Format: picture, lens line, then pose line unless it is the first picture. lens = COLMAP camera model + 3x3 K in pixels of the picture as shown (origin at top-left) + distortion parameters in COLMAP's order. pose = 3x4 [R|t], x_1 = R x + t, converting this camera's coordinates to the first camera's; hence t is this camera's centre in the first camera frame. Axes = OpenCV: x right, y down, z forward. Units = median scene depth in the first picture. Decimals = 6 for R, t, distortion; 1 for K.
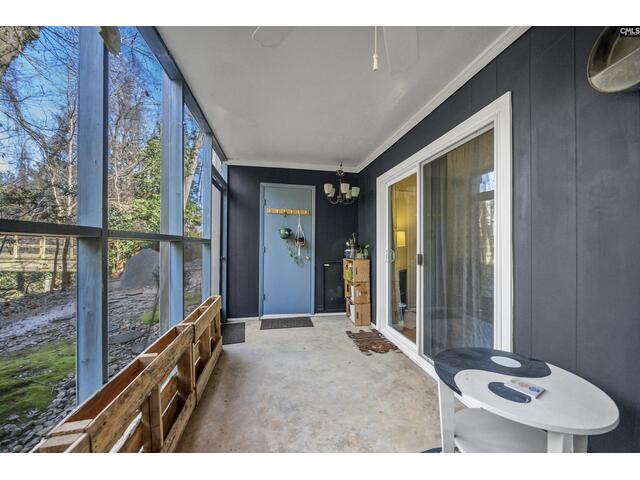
lens RADIAL K [[244.9, 0, 319.1], [0, 244.9, 244.9], [0, 0, 1]] dist [-0.004133, -0.000153]
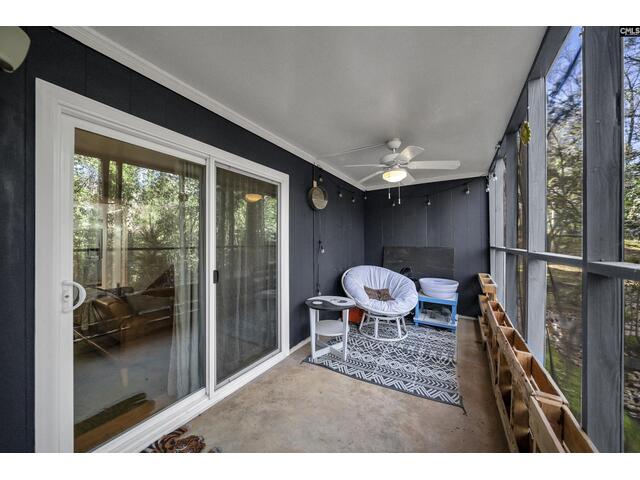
lens RADIAL K [[224.0, 0, 317.0], [0, 224.0, 240.1], [0, 0, 1]] dist [0.000420, -0.000016]
pose [[-0.731438, 0.005614, 0.681884, -0.522980], [0.000331, 0.999969, -0.007877, -0.082751], [-0.681907, -0.005536, -0.731418, 1.875920]]
